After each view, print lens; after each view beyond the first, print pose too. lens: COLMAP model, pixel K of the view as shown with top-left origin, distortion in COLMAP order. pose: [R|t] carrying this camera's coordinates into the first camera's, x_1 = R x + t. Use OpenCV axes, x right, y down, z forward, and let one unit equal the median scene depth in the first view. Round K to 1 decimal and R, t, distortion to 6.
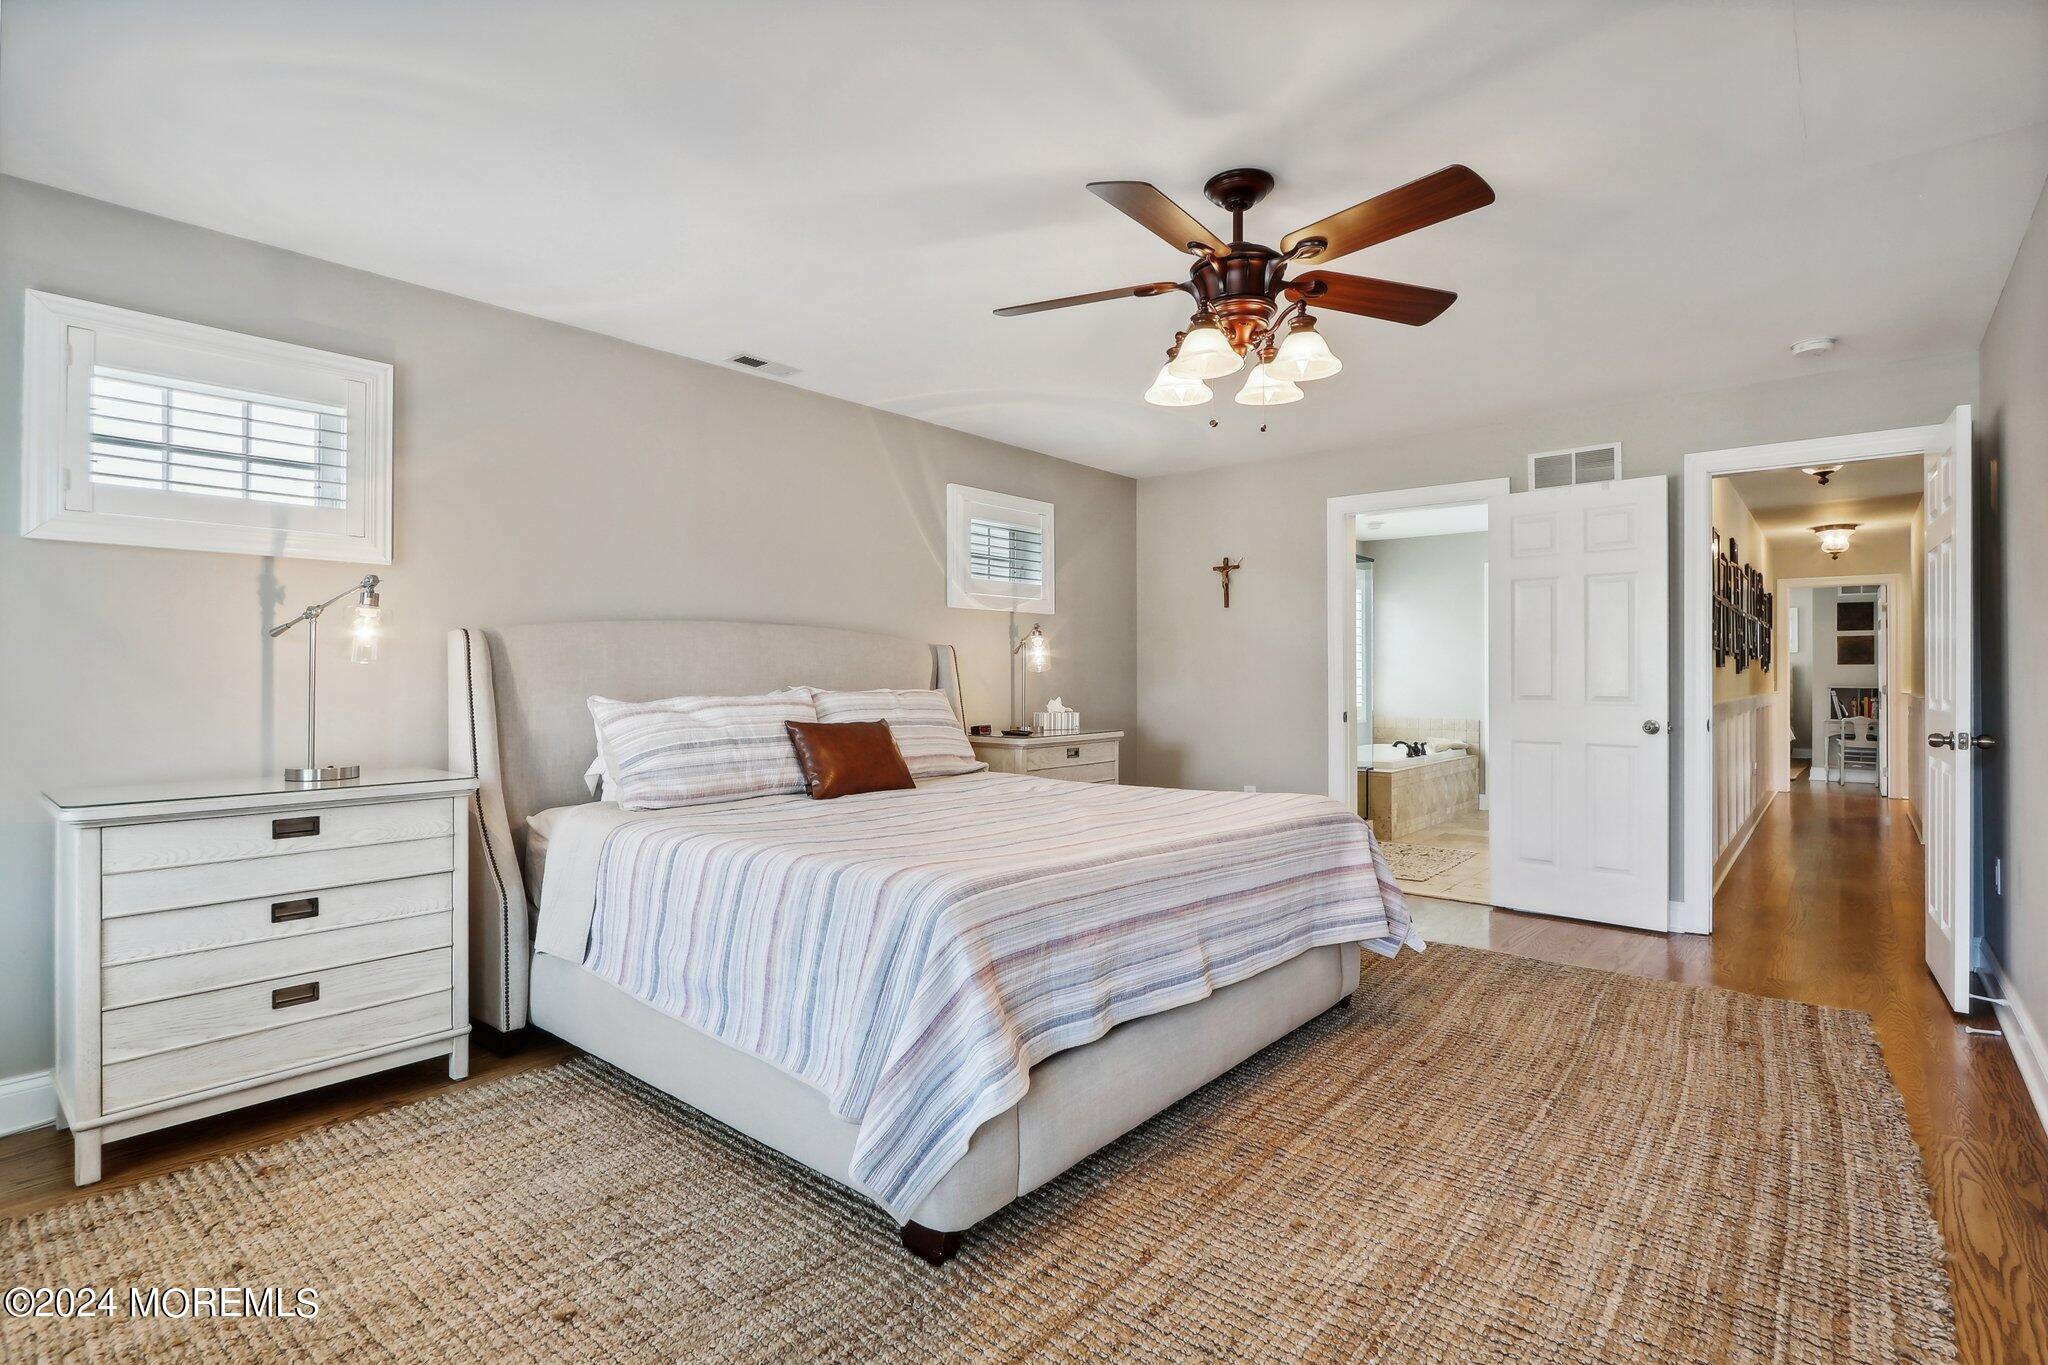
lens RADIAL K [[952.2, 0, 1019.5], [0, 952.2, 680.8], [0, 0, 1]] dist [-0.020530, 0.002355]
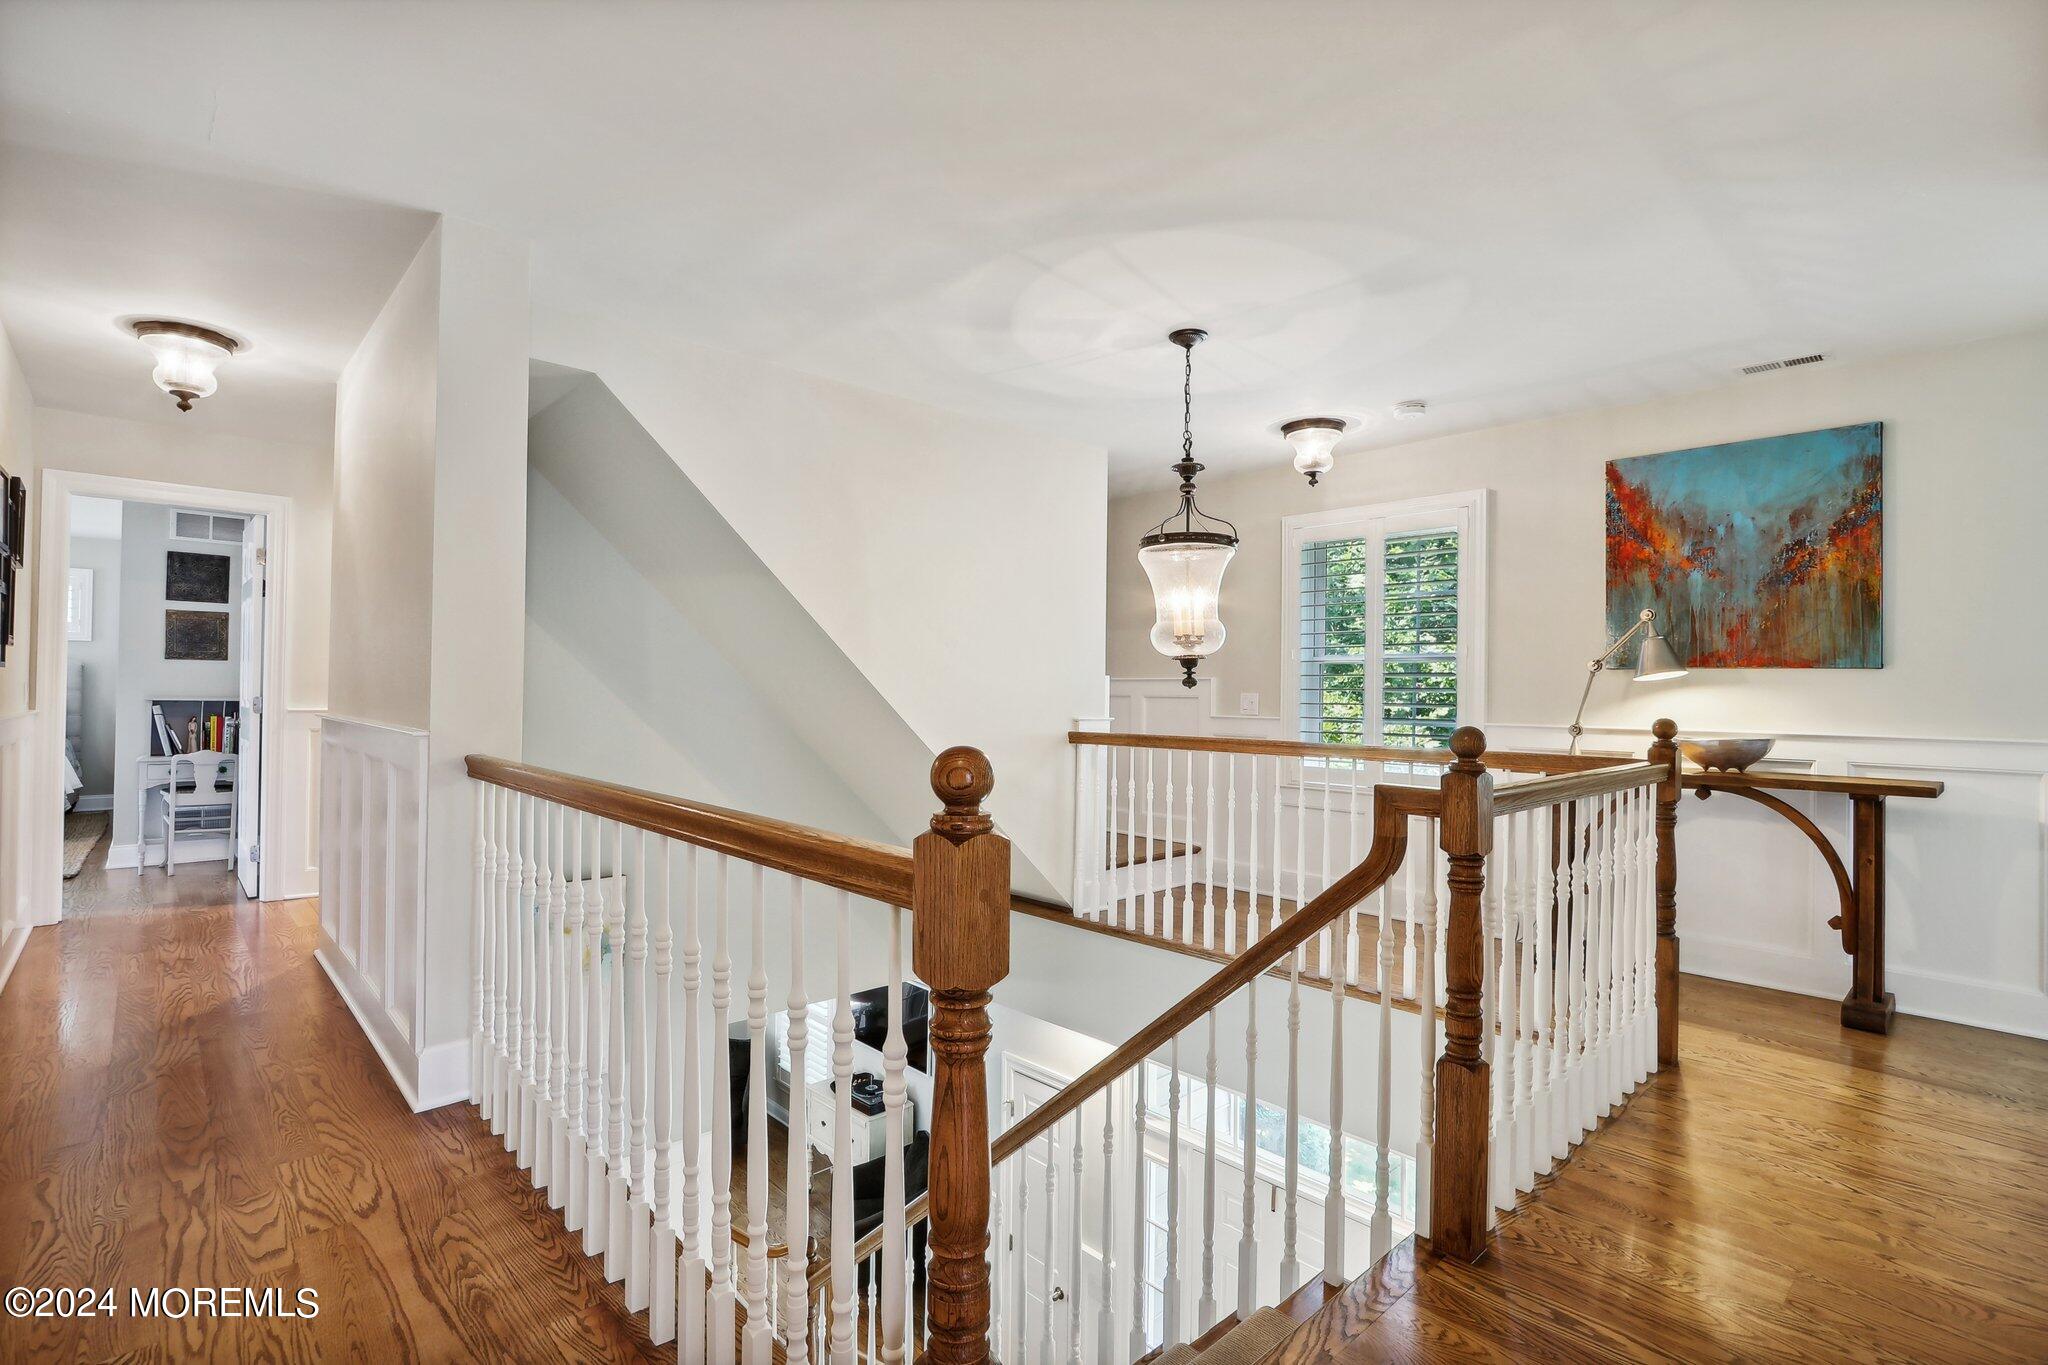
lens RADIAL K [[952.2, 0, 1038.5], [0, 952.2, 682.6], [0, 0, 1]] dist [-0.020530, 0.002355]
pose [[0.086987, 0.017418, 0.996057, 0.362322], [-0.005522, 0.999840, -0.017002, 0.003445], [-0.996194, -0.004021, 0.087069, 0.434292]]
